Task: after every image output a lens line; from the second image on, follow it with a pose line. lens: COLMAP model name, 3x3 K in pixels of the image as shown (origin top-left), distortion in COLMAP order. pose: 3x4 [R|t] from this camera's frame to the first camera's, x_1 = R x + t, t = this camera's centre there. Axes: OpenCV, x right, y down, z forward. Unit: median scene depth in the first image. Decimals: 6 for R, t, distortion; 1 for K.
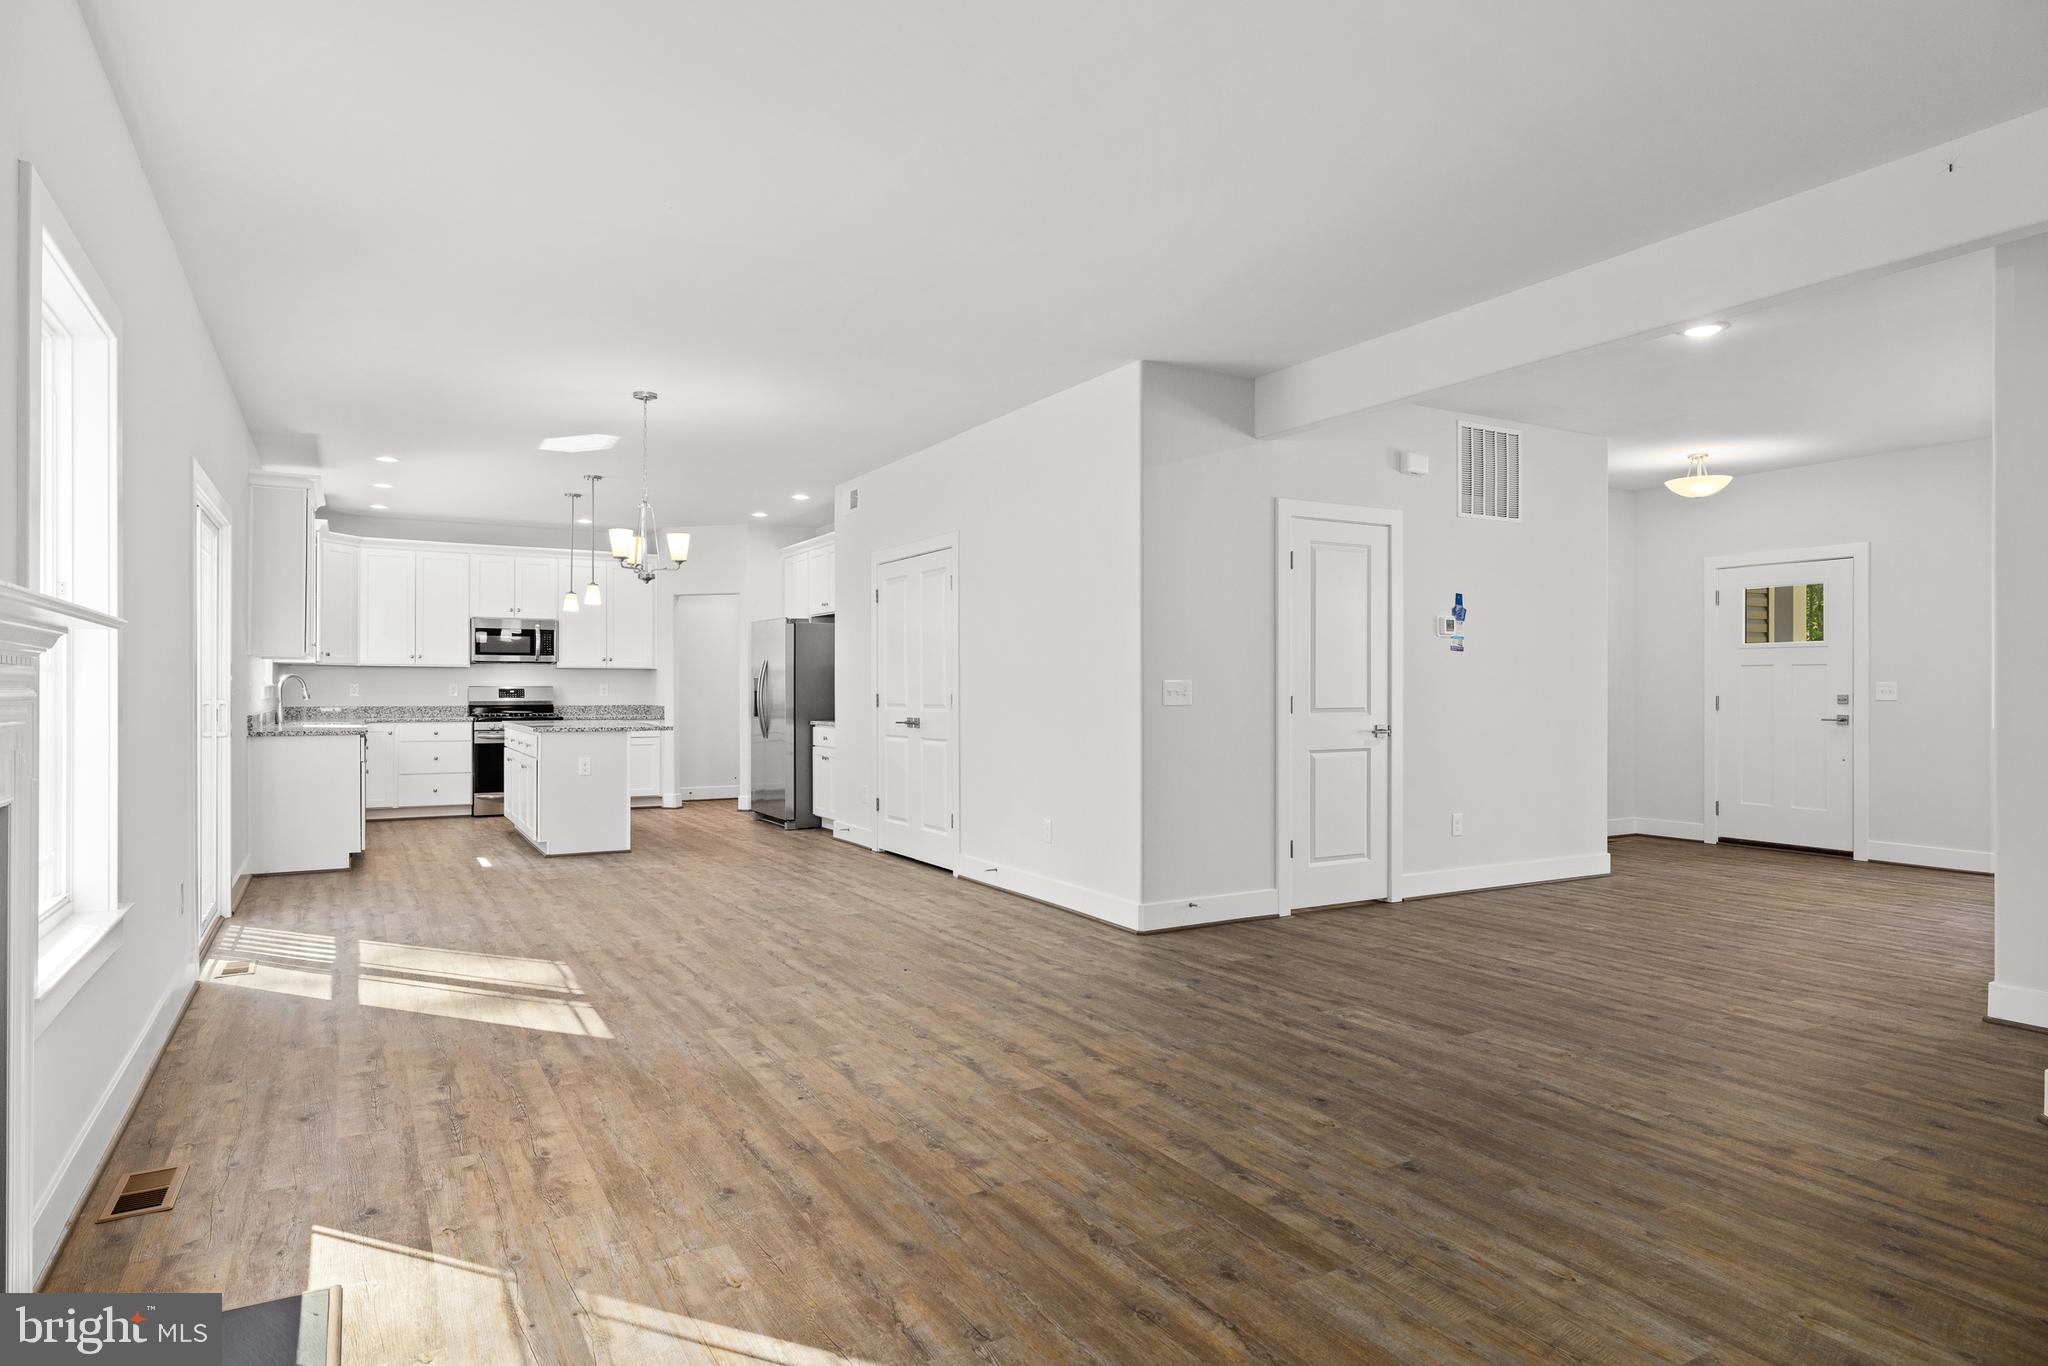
lens RADIAL K [[1173.0, 0, 1021.1], [0, 1173.0, 684.3], [0, 0, 1]] dist [0.003683, -0.000523]
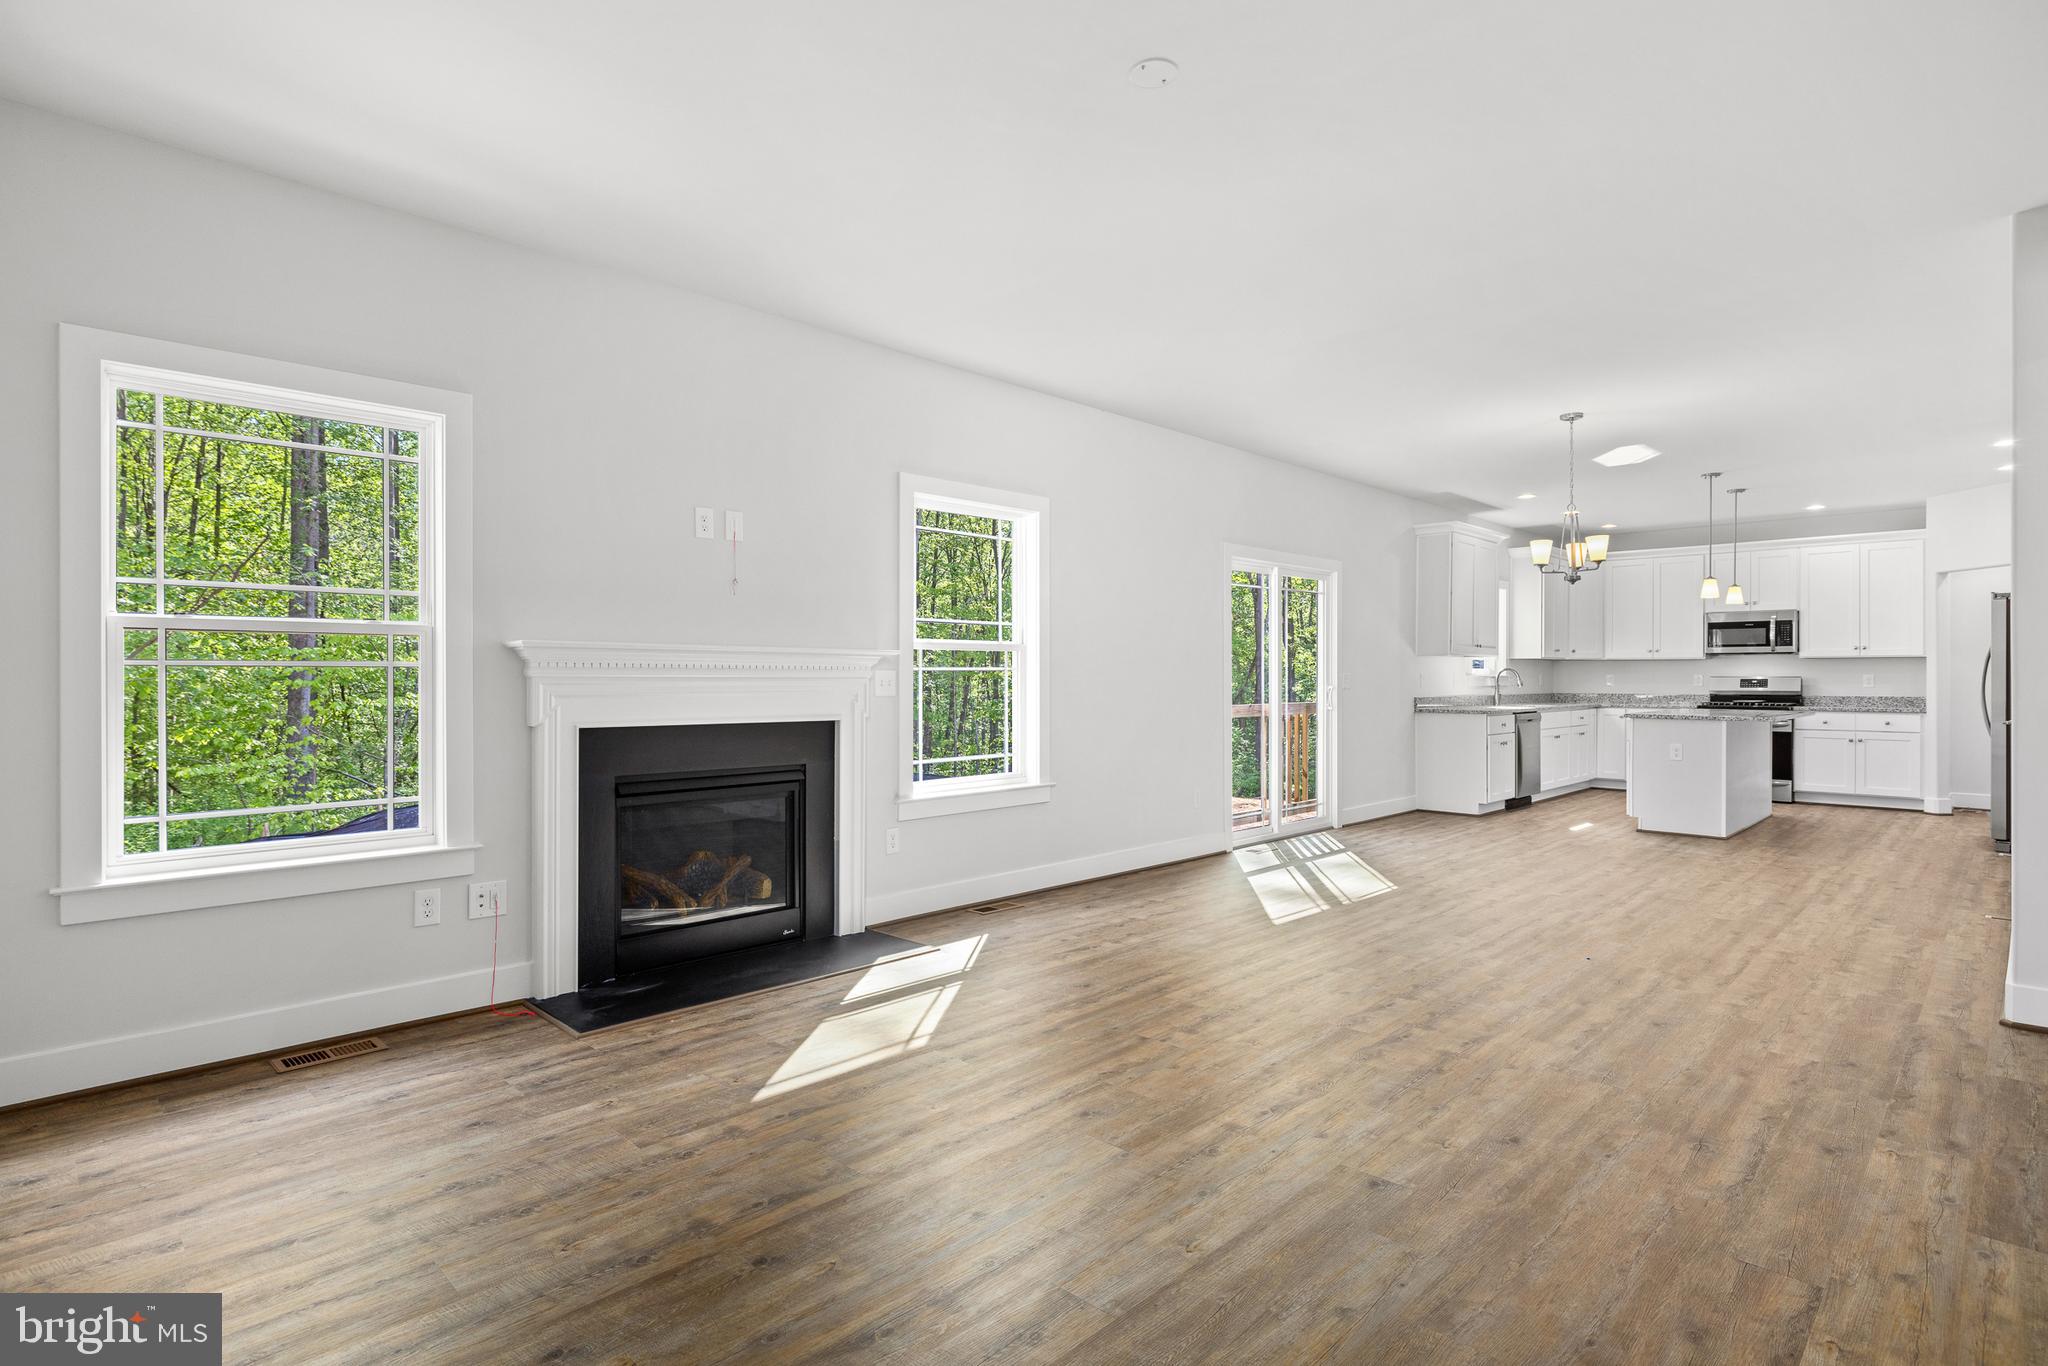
lens RADIAL K [[1027.9, 0, 1010.2], [0, 1027.9, 678.5], [0, 0, 1]] dist [-0.007852, -0.000388]
pose [[0.266266, 0.001693, -0.963898, 0.698820], [0.001565, 0.999996, 0.002189, 0.000926], [0.963898, -0.002092, 0.266263, 0.329219]]
